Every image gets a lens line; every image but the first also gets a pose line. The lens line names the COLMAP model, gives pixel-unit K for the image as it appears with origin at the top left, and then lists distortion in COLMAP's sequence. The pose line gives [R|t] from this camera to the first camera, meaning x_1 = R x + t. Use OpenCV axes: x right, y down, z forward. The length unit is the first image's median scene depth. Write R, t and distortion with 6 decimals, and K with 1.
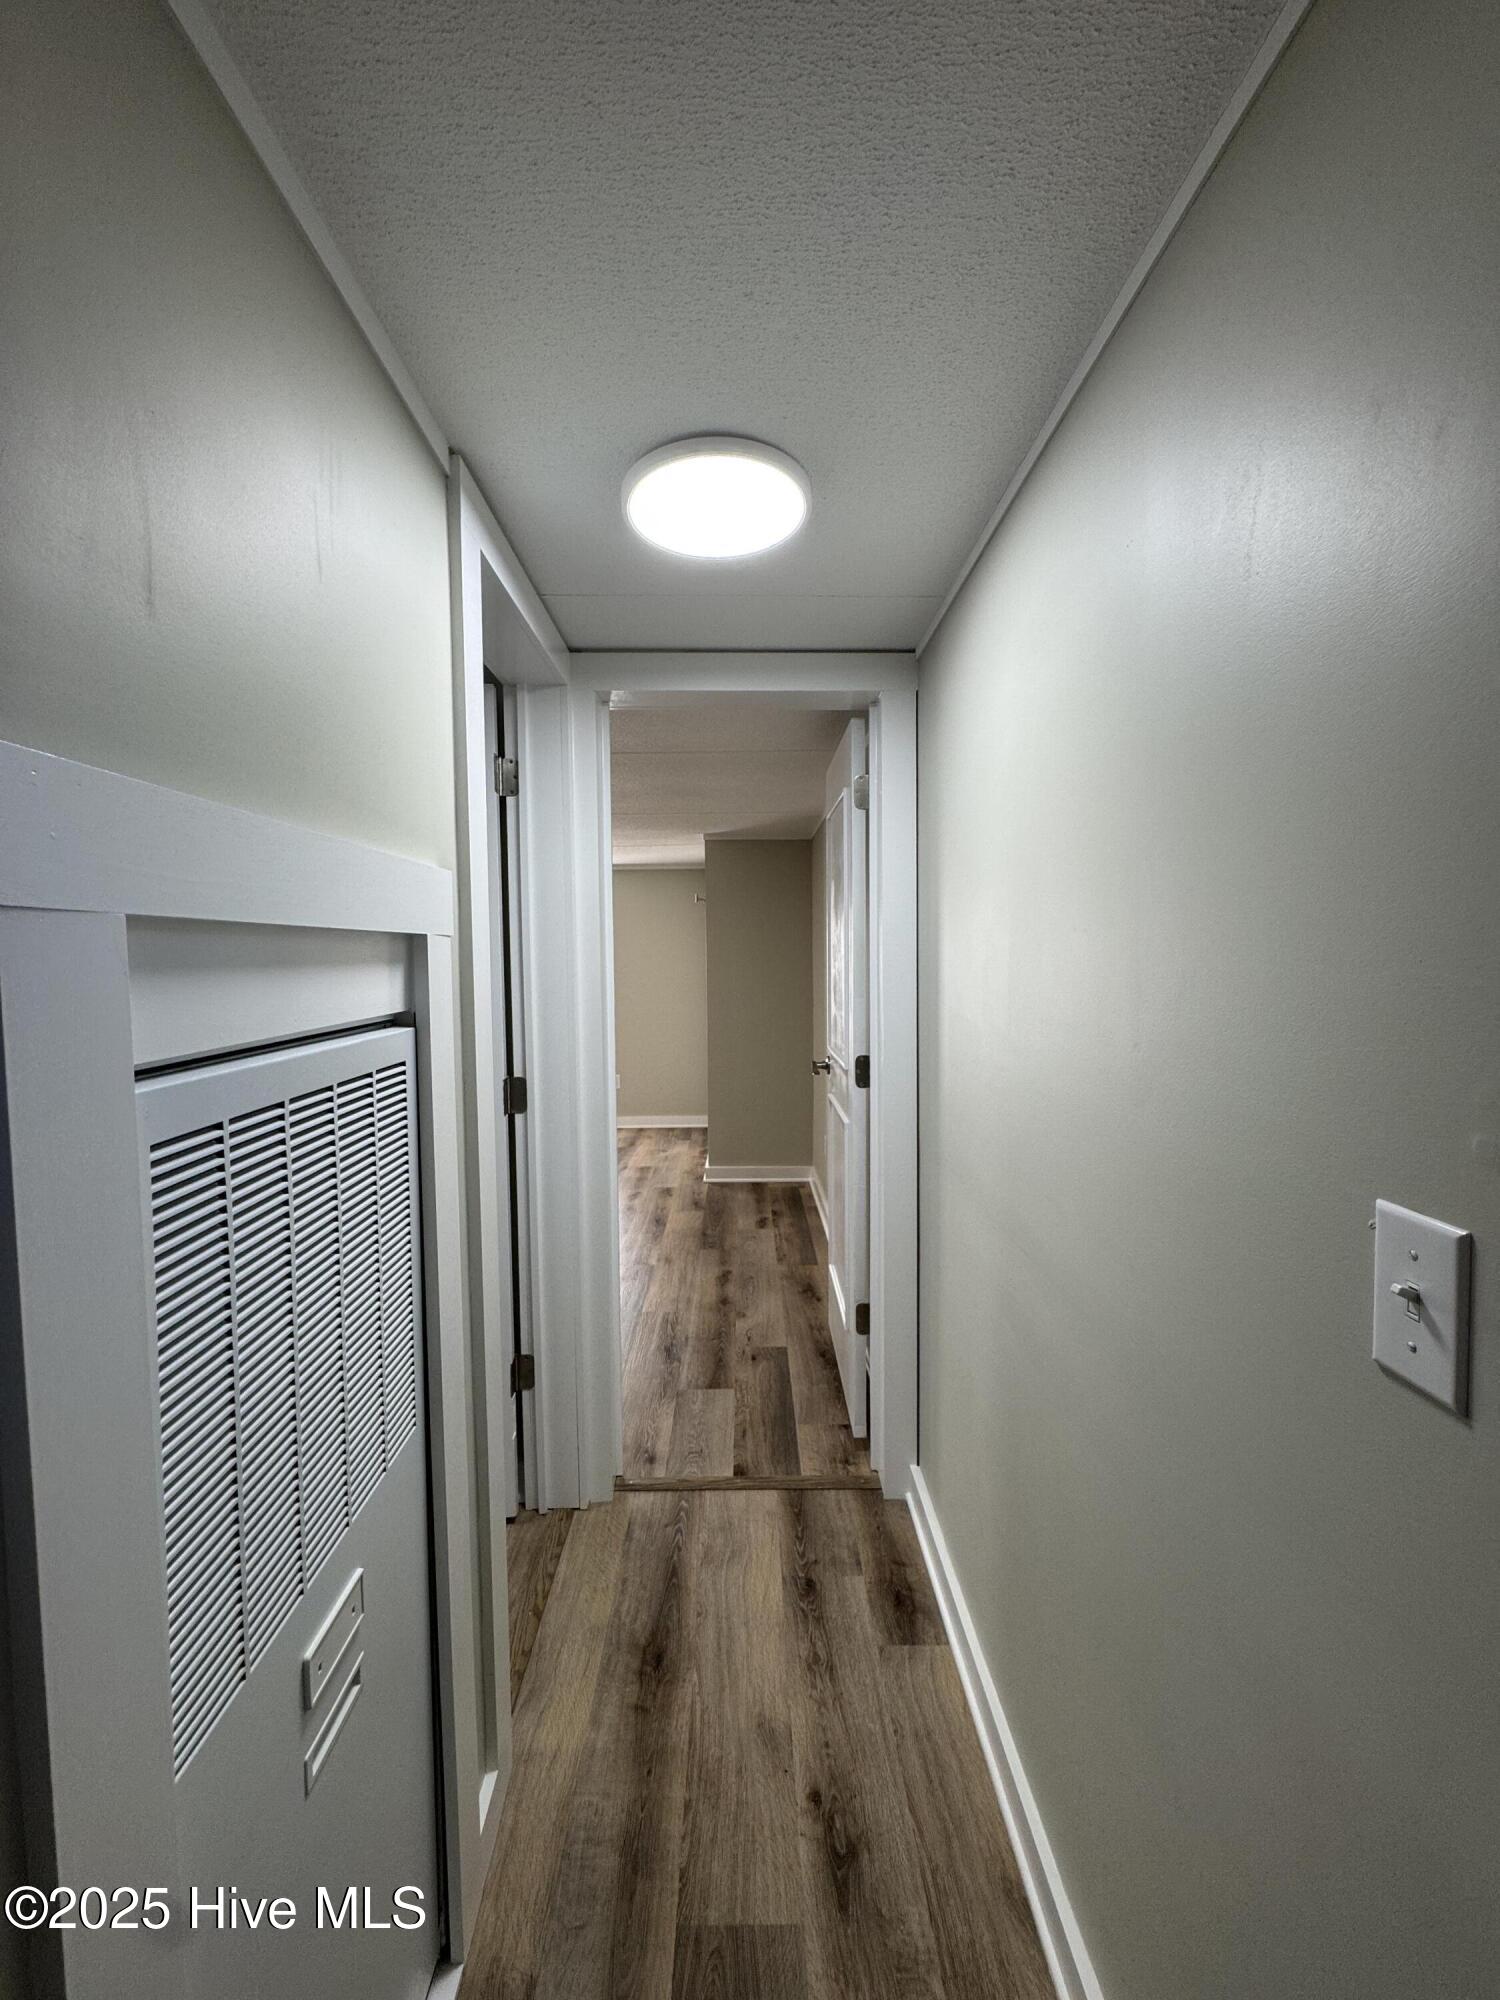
lens RADIAL K [[799.7, 0, 744.1], [0, 799.7, 1000.8], [0, 0, 1]] dist [-0.000926, 0.000317]
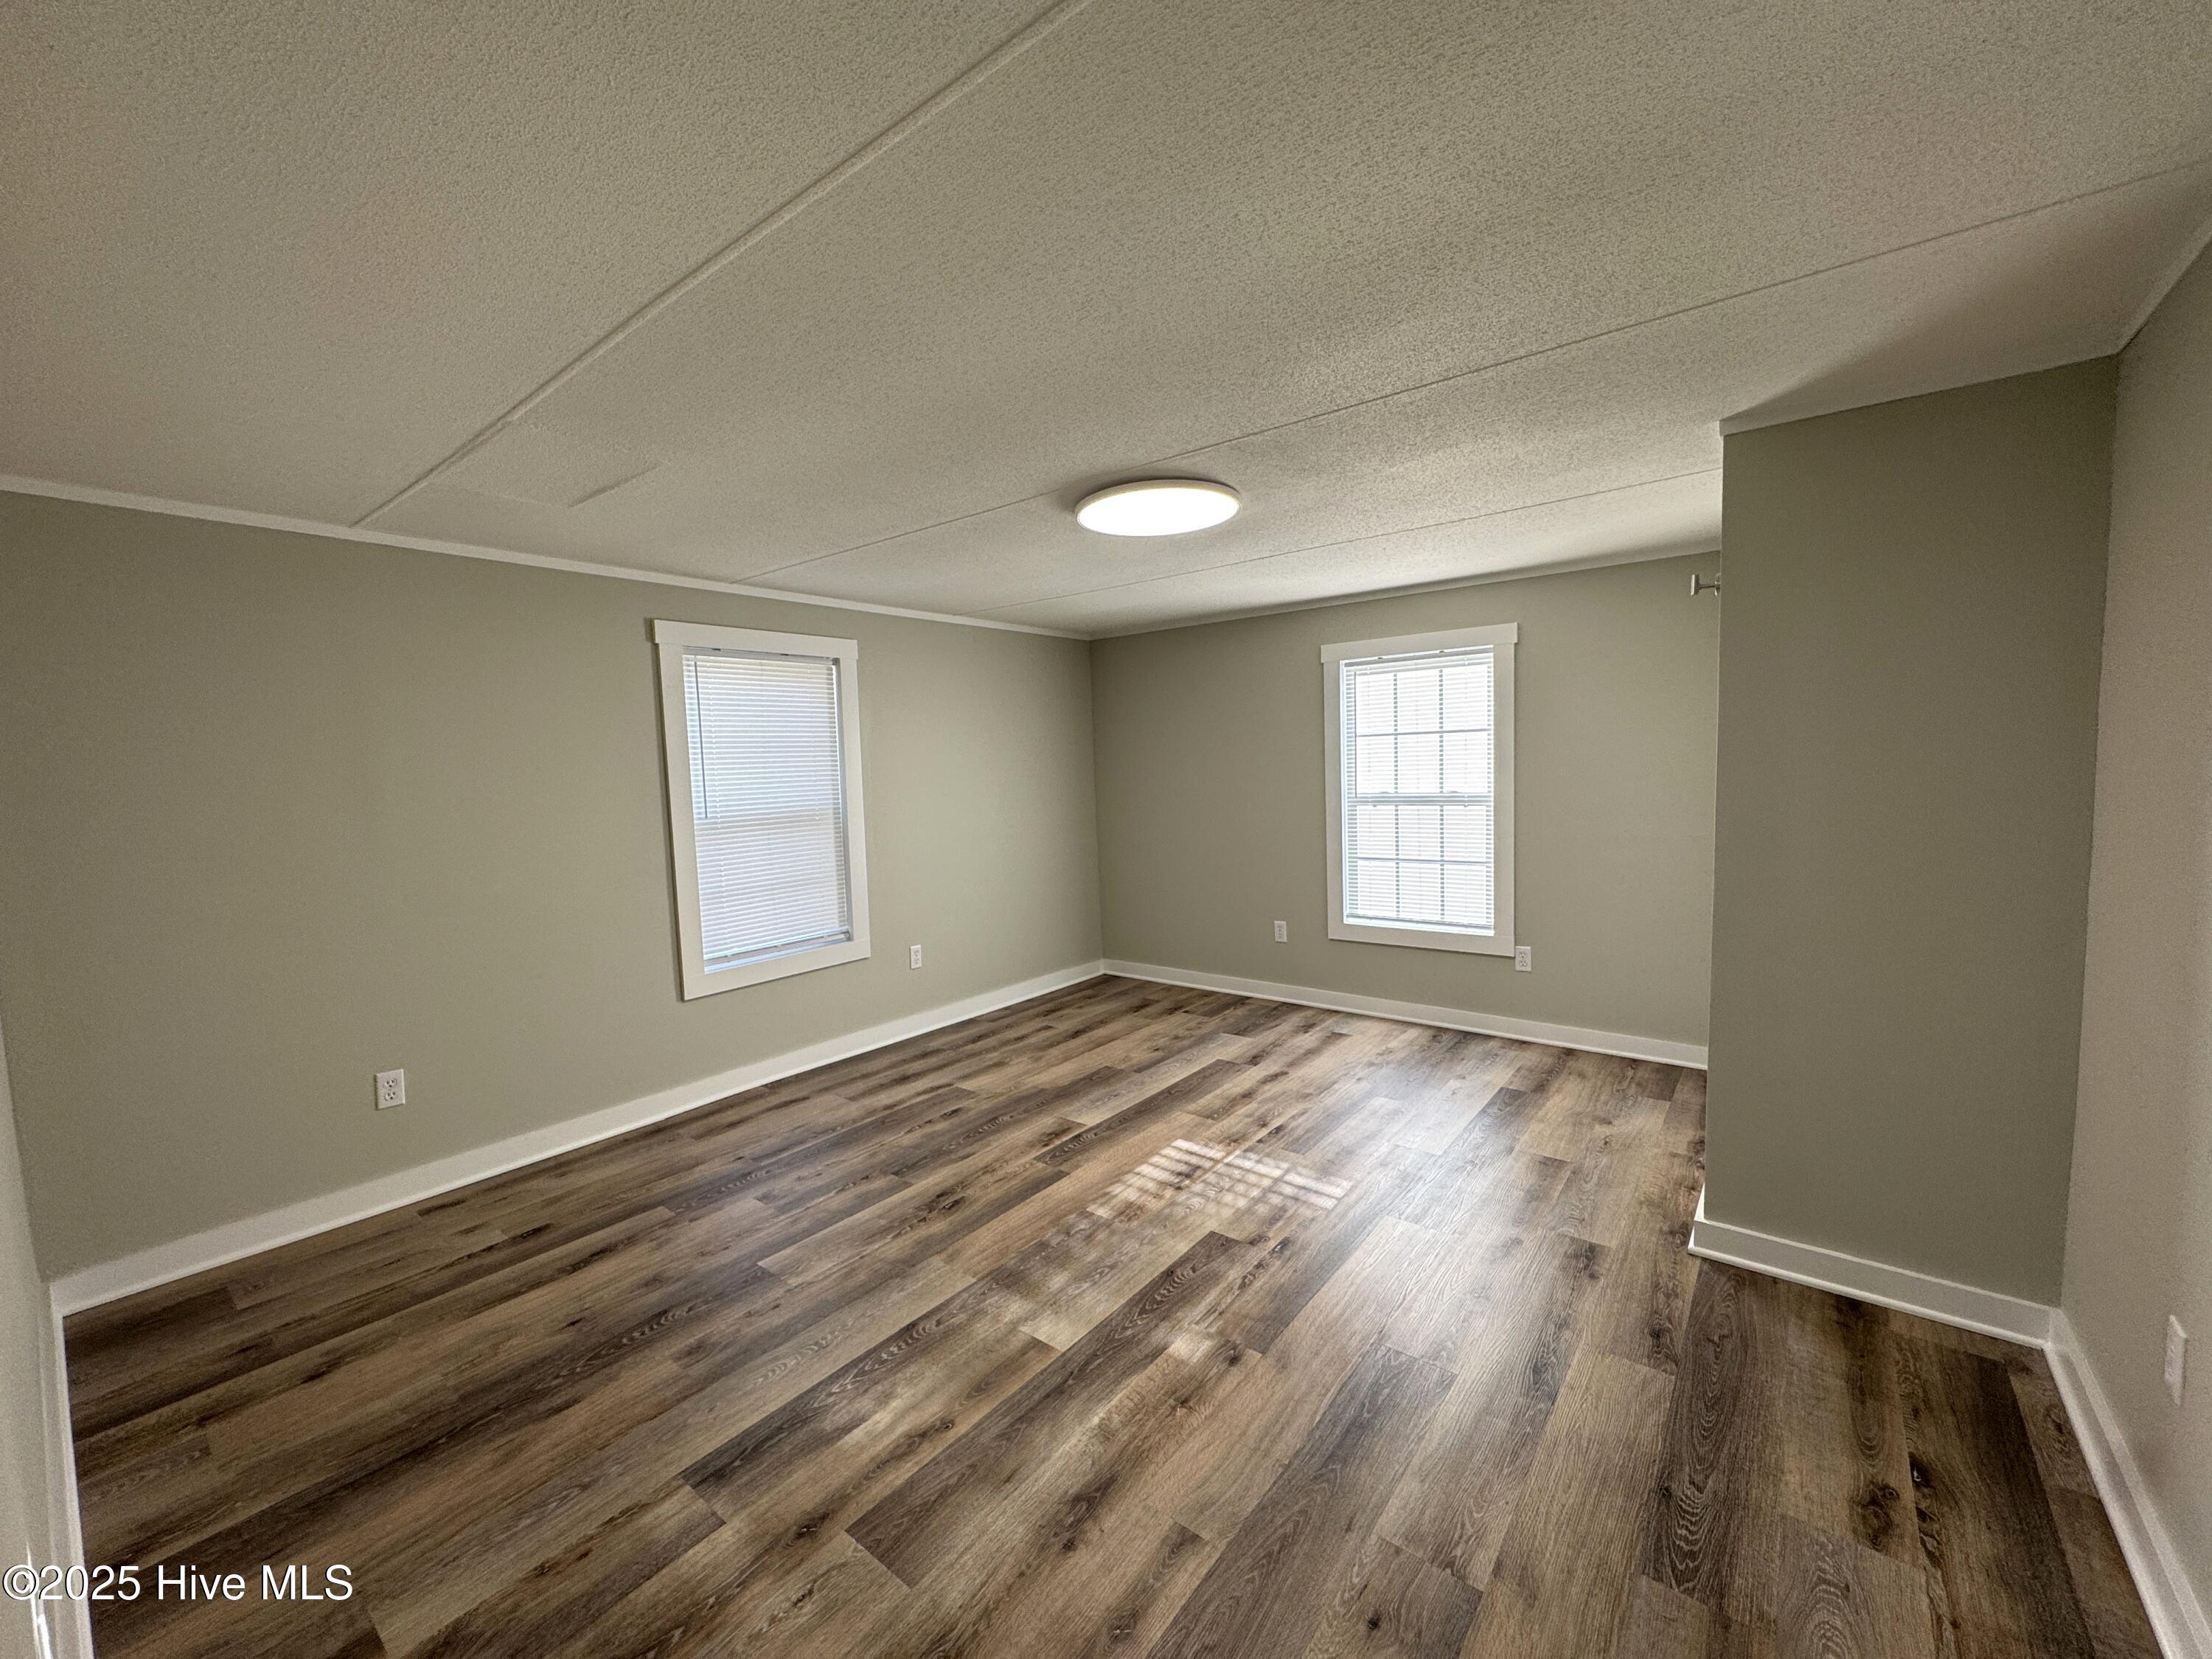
lens RADIAL K [[888.9, 0, 1110.2], [0, 888.9, 830.1], [0, 0, 1]] dist [0.002255, -0.000094]
pose [[0.785531, 0.033264, -0.617927, -0.007657], [-0.010884, 0.999142, 0.039949, -0.015728], [0.618726, -0.024655, 0.785220, 0.488832]]
